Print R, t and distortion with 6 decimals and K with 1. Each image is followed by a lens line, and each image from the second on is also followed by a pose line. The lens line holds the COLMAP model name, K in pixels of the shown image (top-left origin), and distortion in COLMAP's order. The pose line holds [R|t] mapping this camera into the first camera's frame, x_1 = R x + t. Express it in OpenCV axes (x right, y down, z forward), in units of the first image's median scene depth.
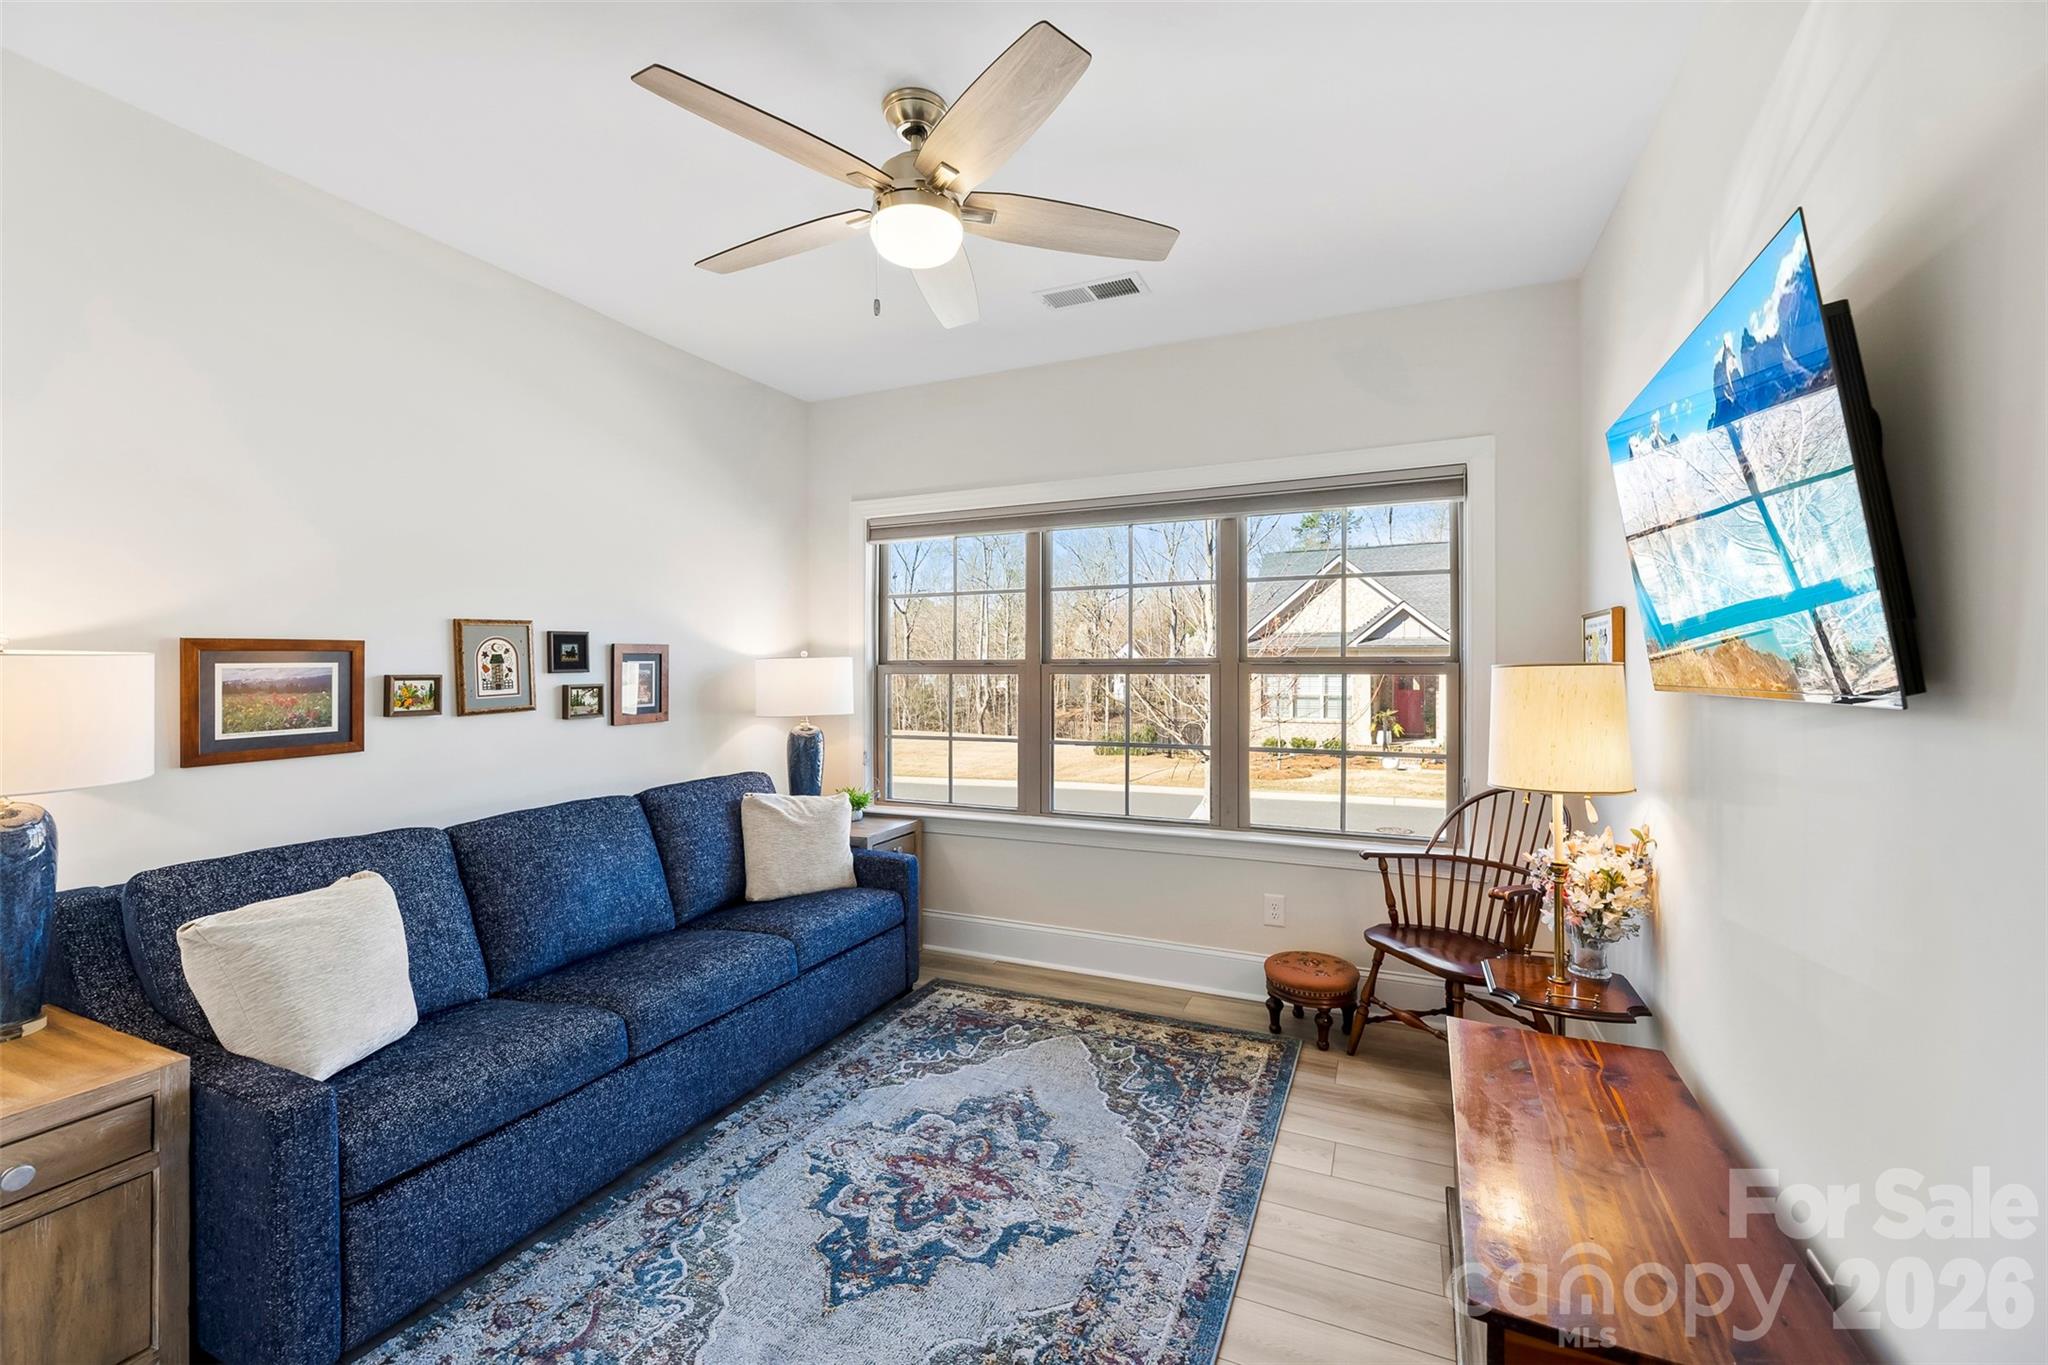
lens RADIAL K [[830.1, 0, 997.4], [0, 830.1, 647.9], [0, 0, 1]] dist [-0.001803, 0.002205]
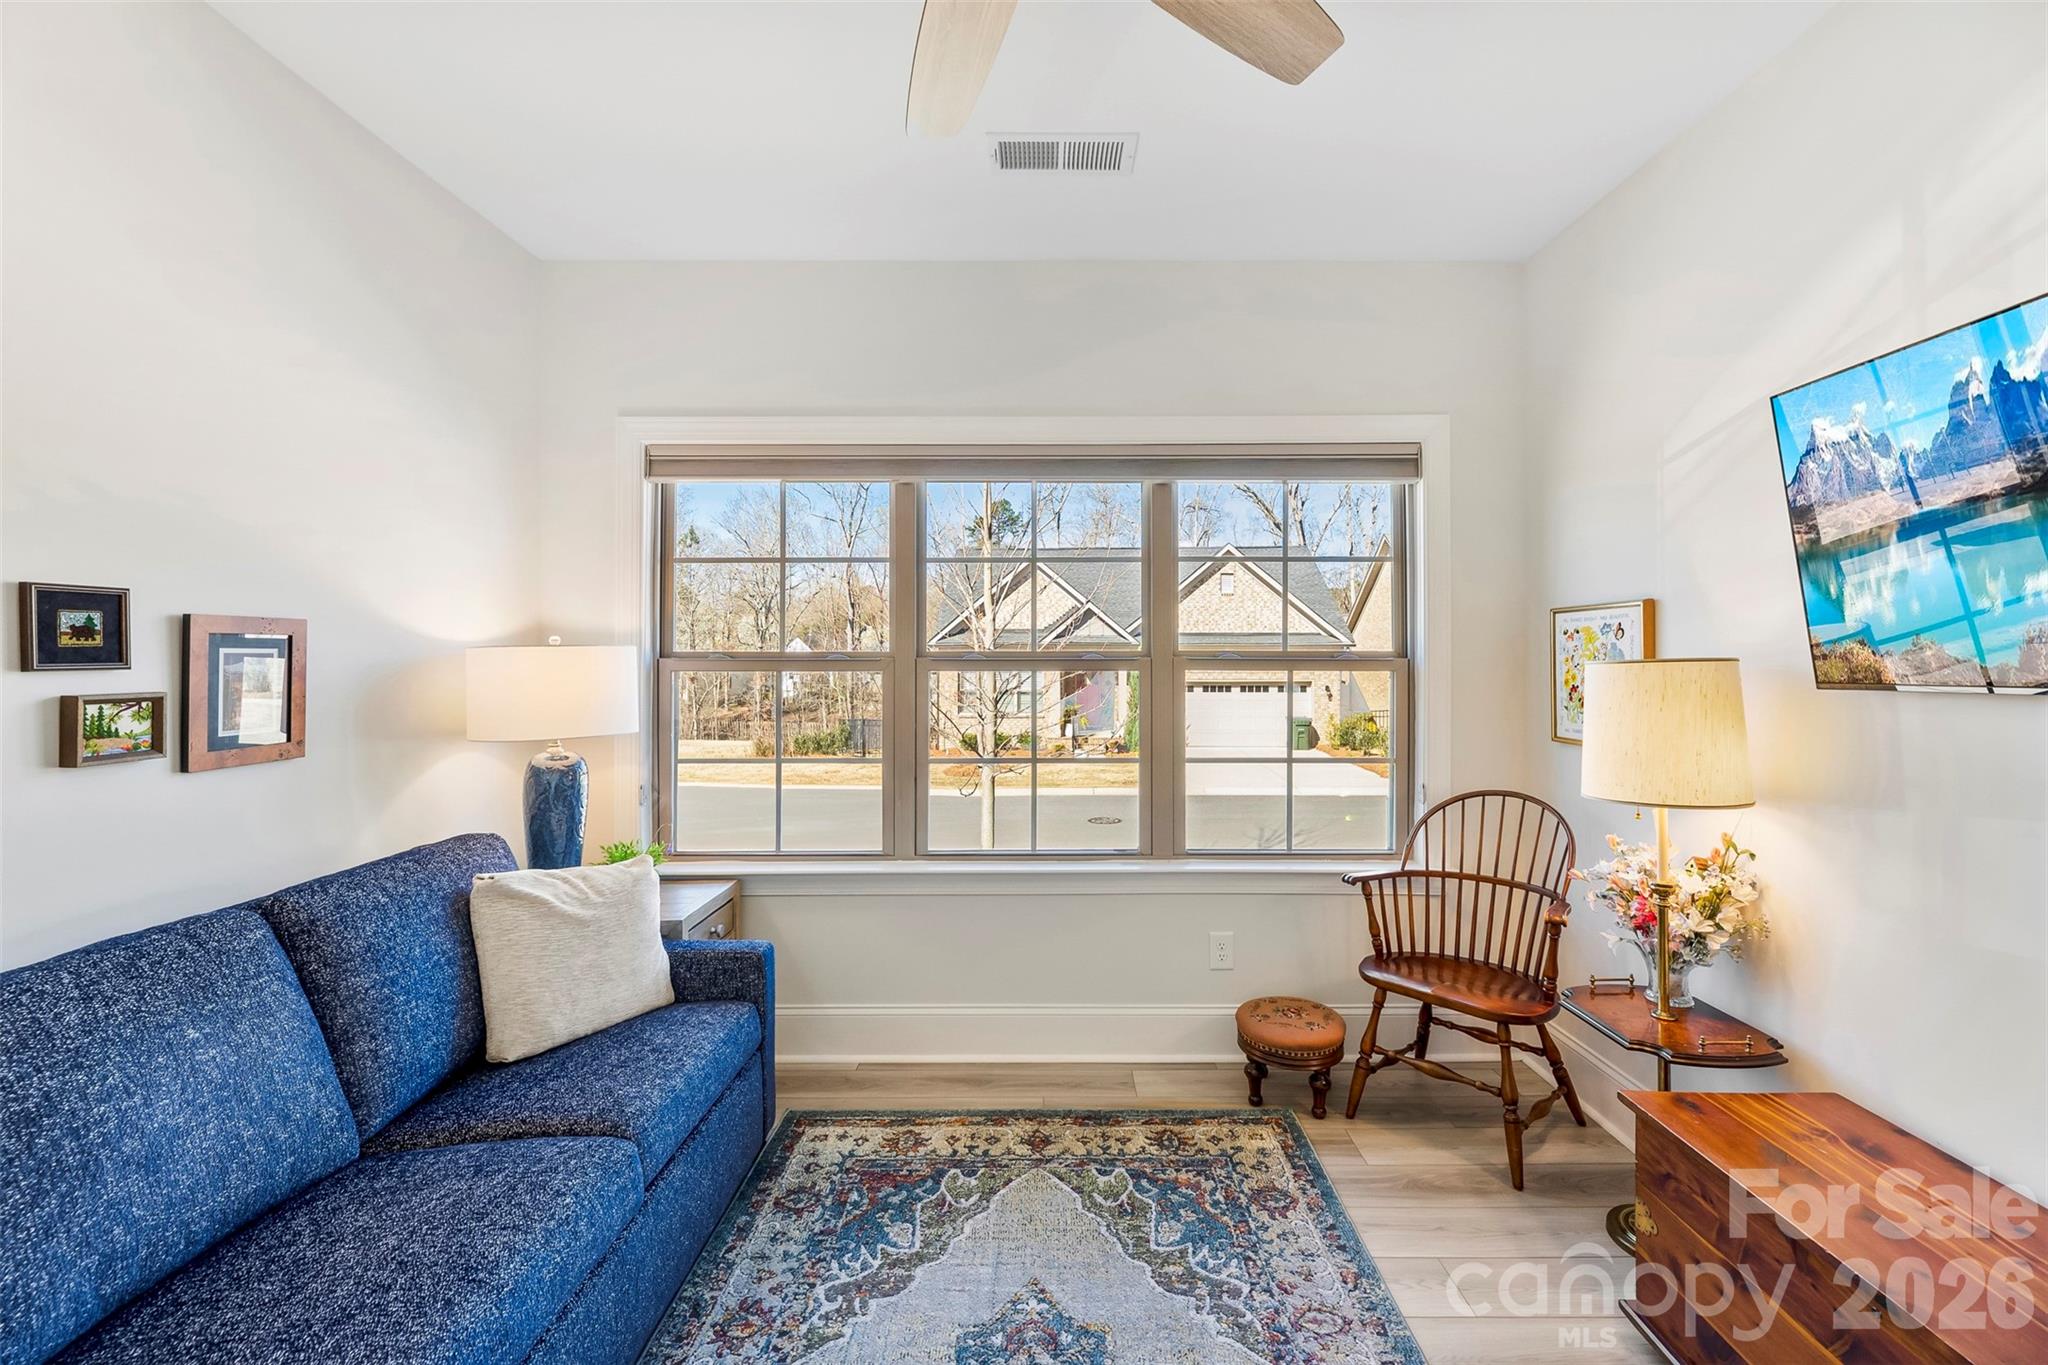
lens RADIAL K [[830.1, 0, 994.8], [0, 830.1, 646.3], [0, 0, 1]] dist [-0.001803, 0.002205]
pose [[0.907797, 0.010537, 0.419278, -0.244164], [-0.011920, 0.999929, 0.000680, 0.009630], [-0.419241, -0.005616, 0.907858, 0.350283]]
